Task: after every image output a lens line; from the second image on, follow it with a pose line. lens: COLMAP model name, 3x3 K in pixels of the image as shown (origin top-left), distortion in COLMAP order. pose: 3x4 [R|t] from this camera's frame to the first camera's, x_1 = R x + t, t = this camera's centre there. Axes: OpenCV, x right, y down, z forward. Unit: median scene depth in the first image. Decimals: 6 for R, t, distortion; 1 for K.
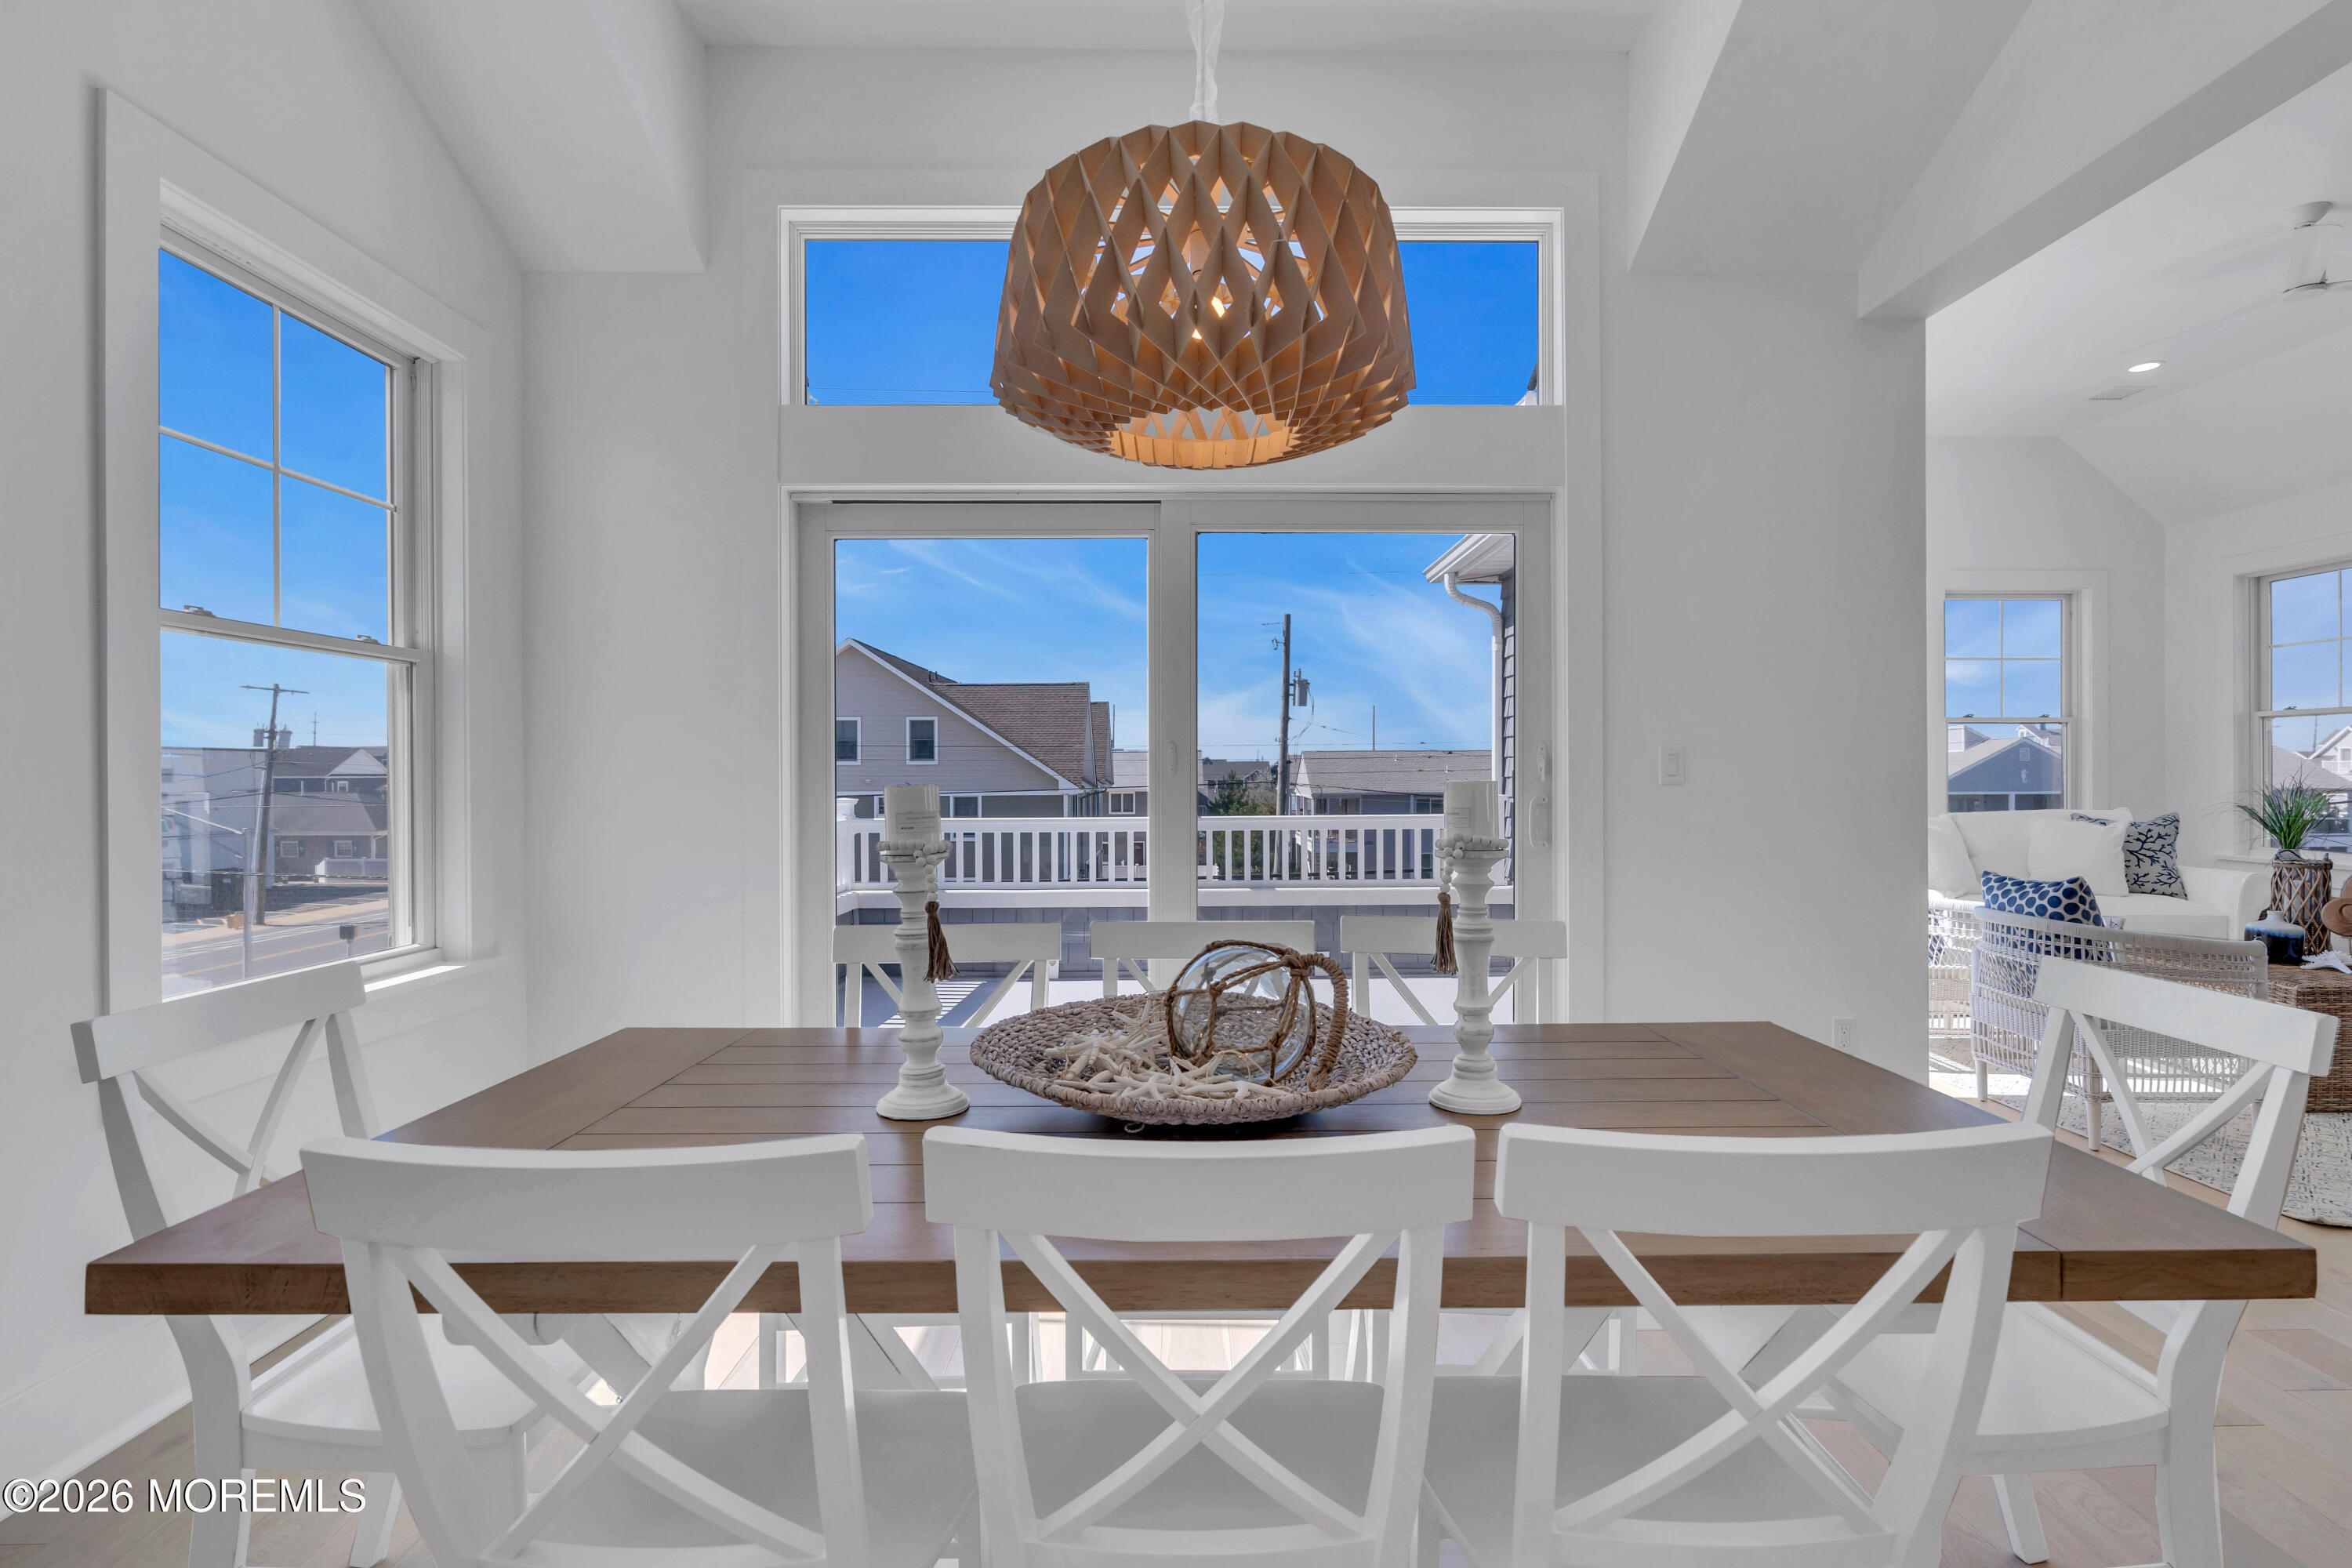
lens RADIAL K [[1113.0, 0, 1205.7], [0, 1113.0, 779.3], [0, 0, 1]] dist [-0.008287, 0.000577]
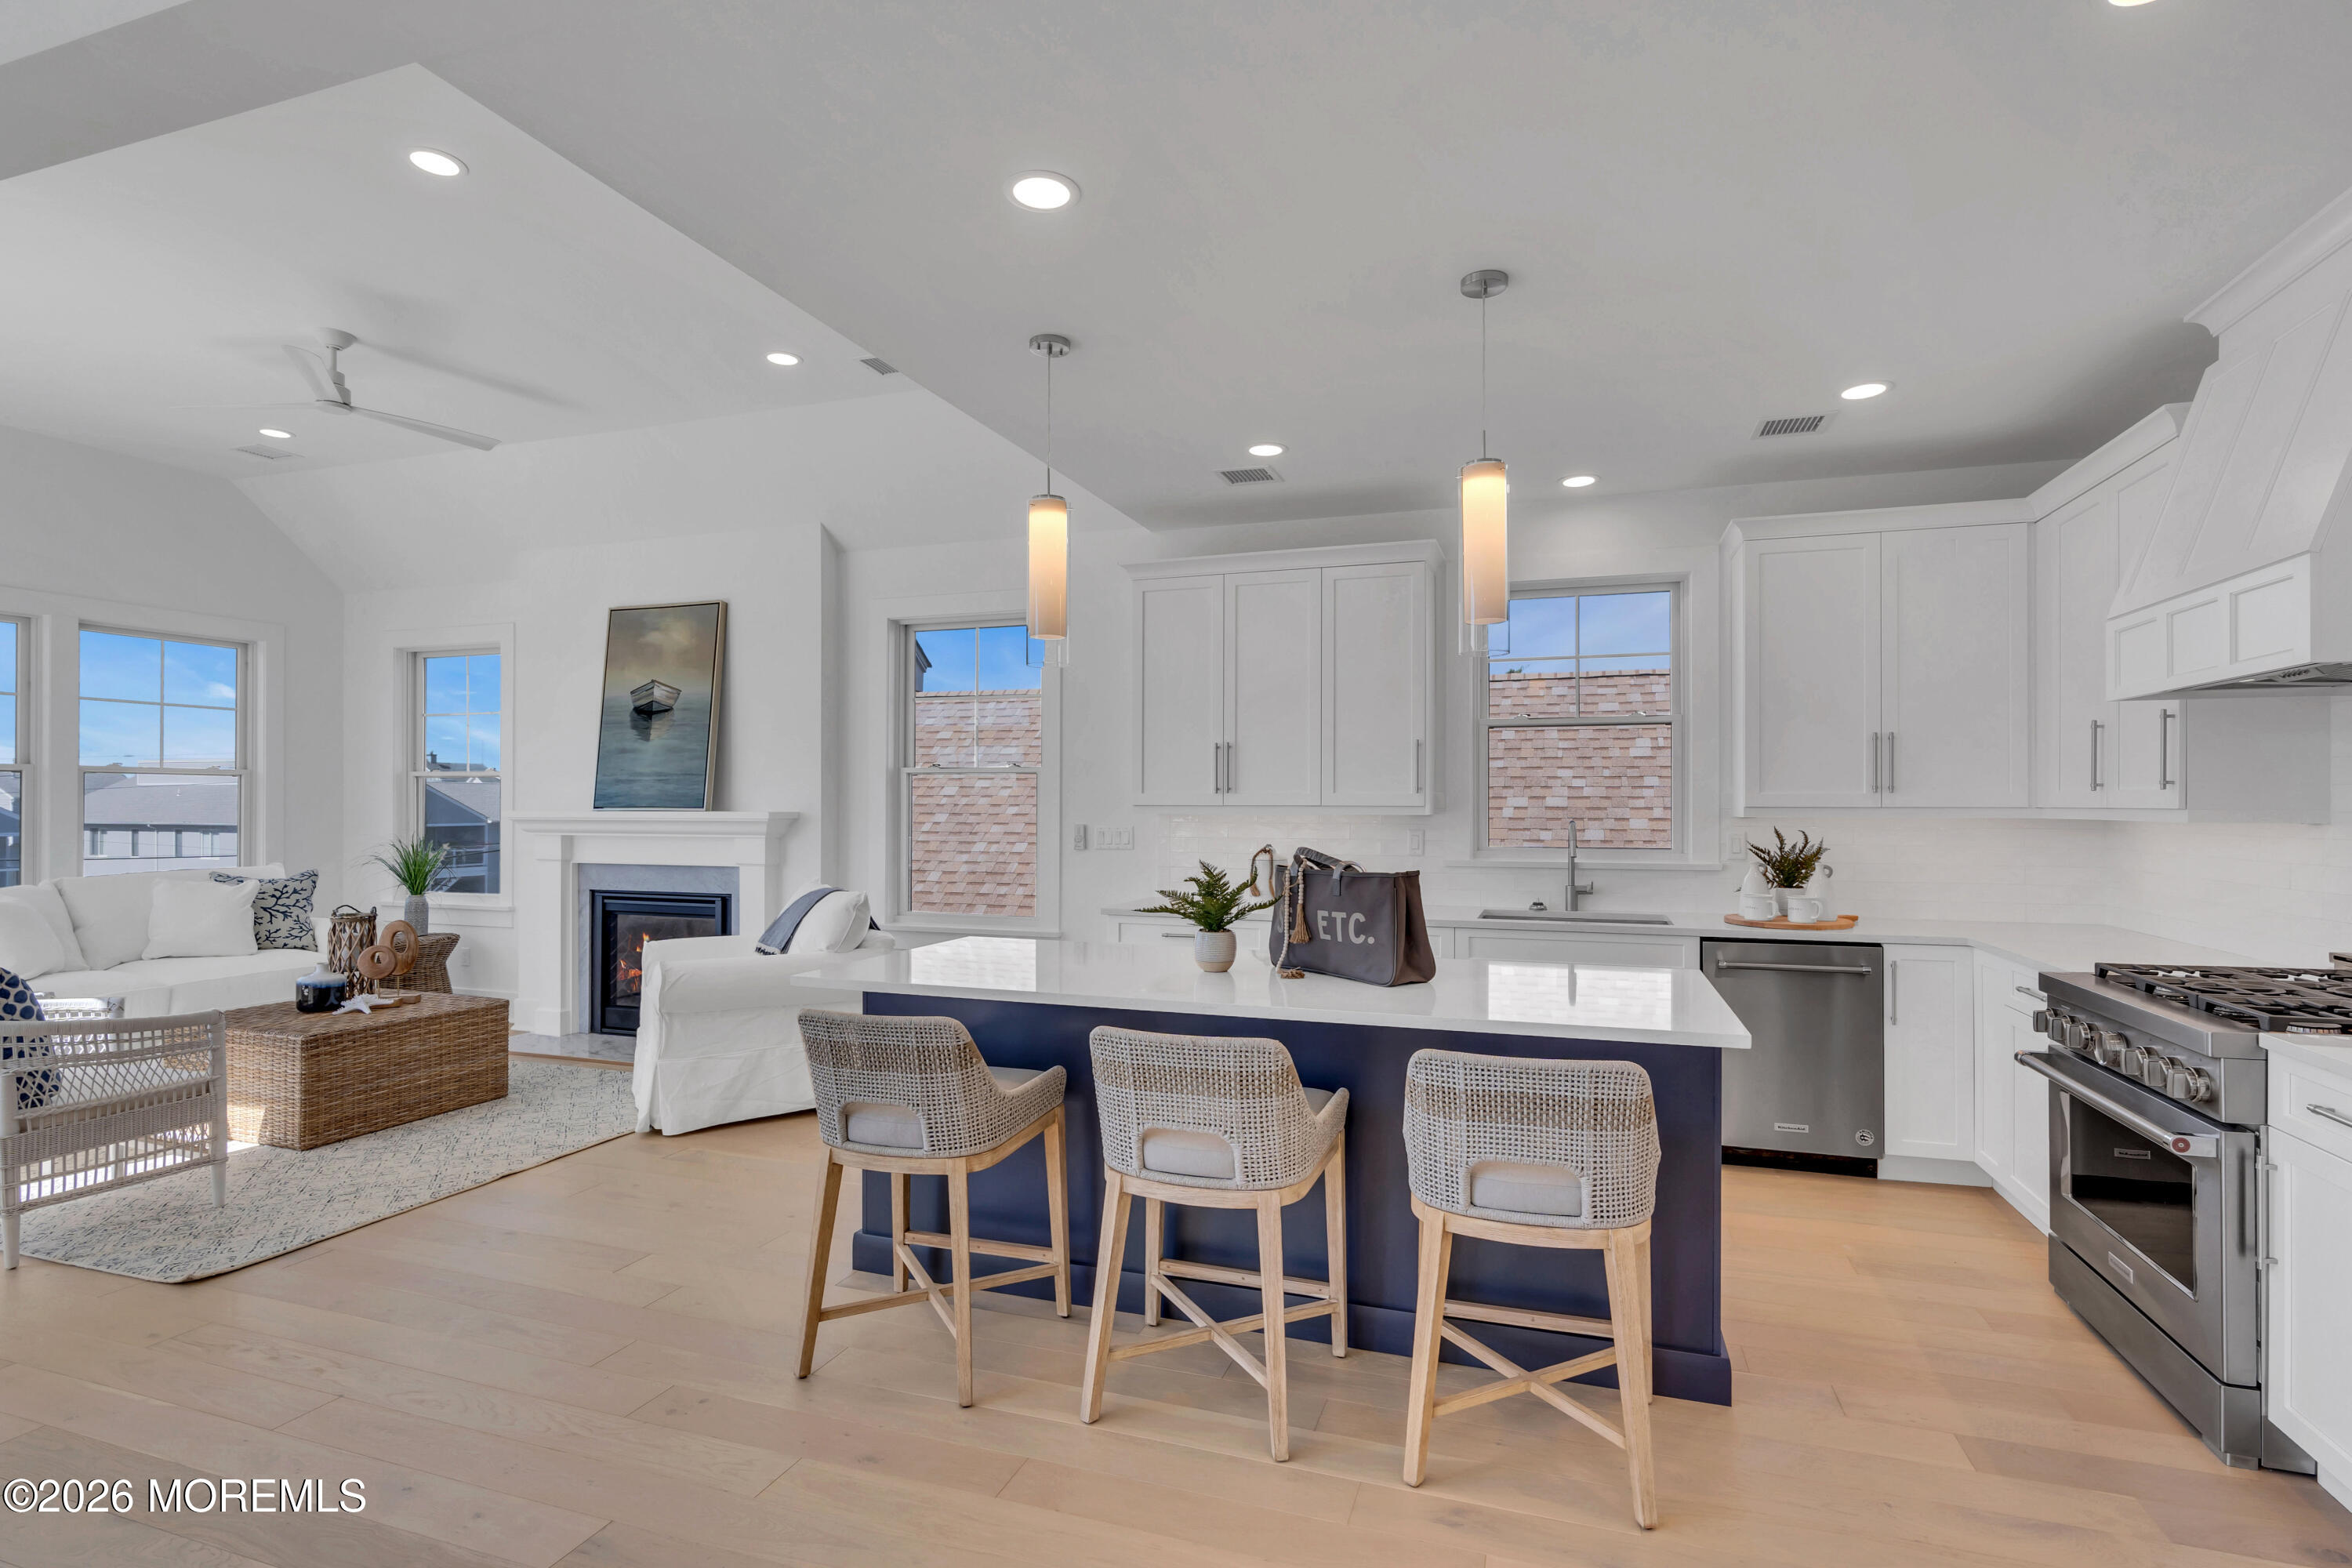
lens RADIAL K [[1119.3, 0, 1187.4], [0, 1119.3, 802.0], [0, 0, 1]] dist [-0.006480, 0.001777]
pose [[0.329138, 0.006604, 0.944259, 0.204921], [-0.000699, 0.999977, -0.006750, -0.033884], [-0.944282, 0.001561, 0.329135, -0.171400]]
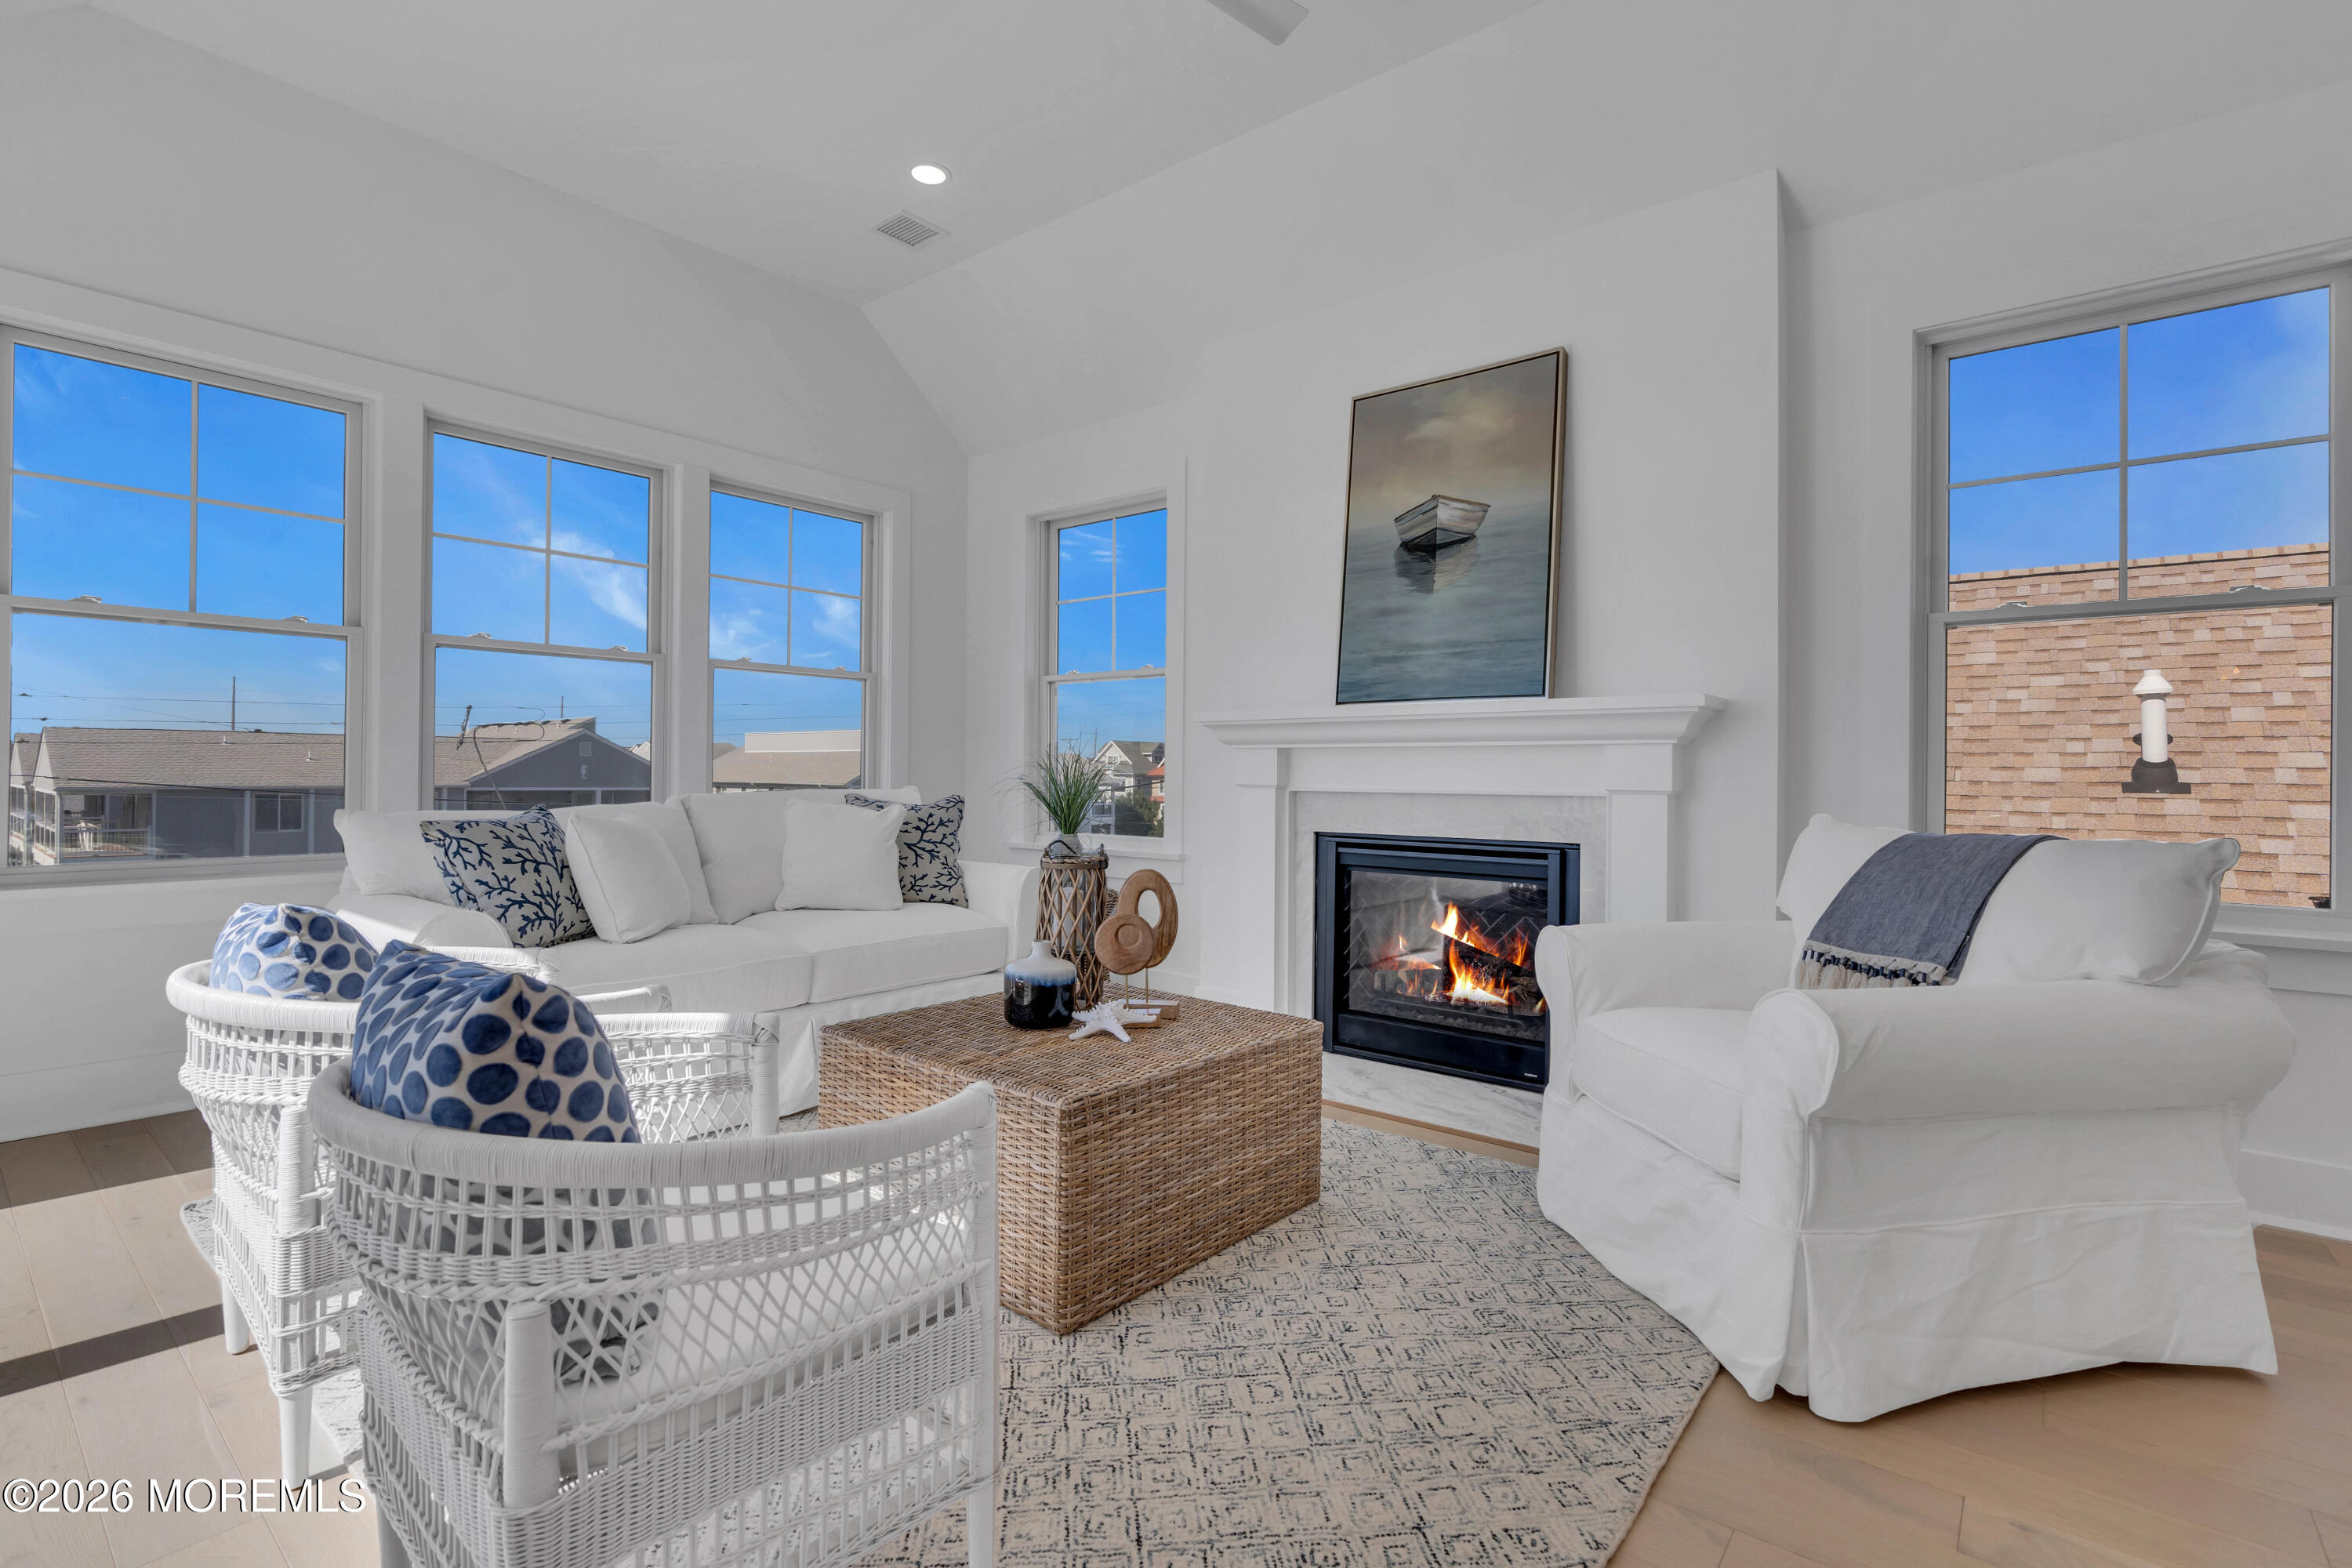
lens RADIAL K [[1067.3, 0, 1197.2], [0, 1067.3, 768.1], [0, 0, 1]] dist [-0.007822, 0.000827]
pose [[0.635089, 0.012771, 0.772333, 0.556290], [-0.008386, 0.999918, -0.009639, 0.026845], [-0.772393, -0.000356, 0.635144, 0.548768]]
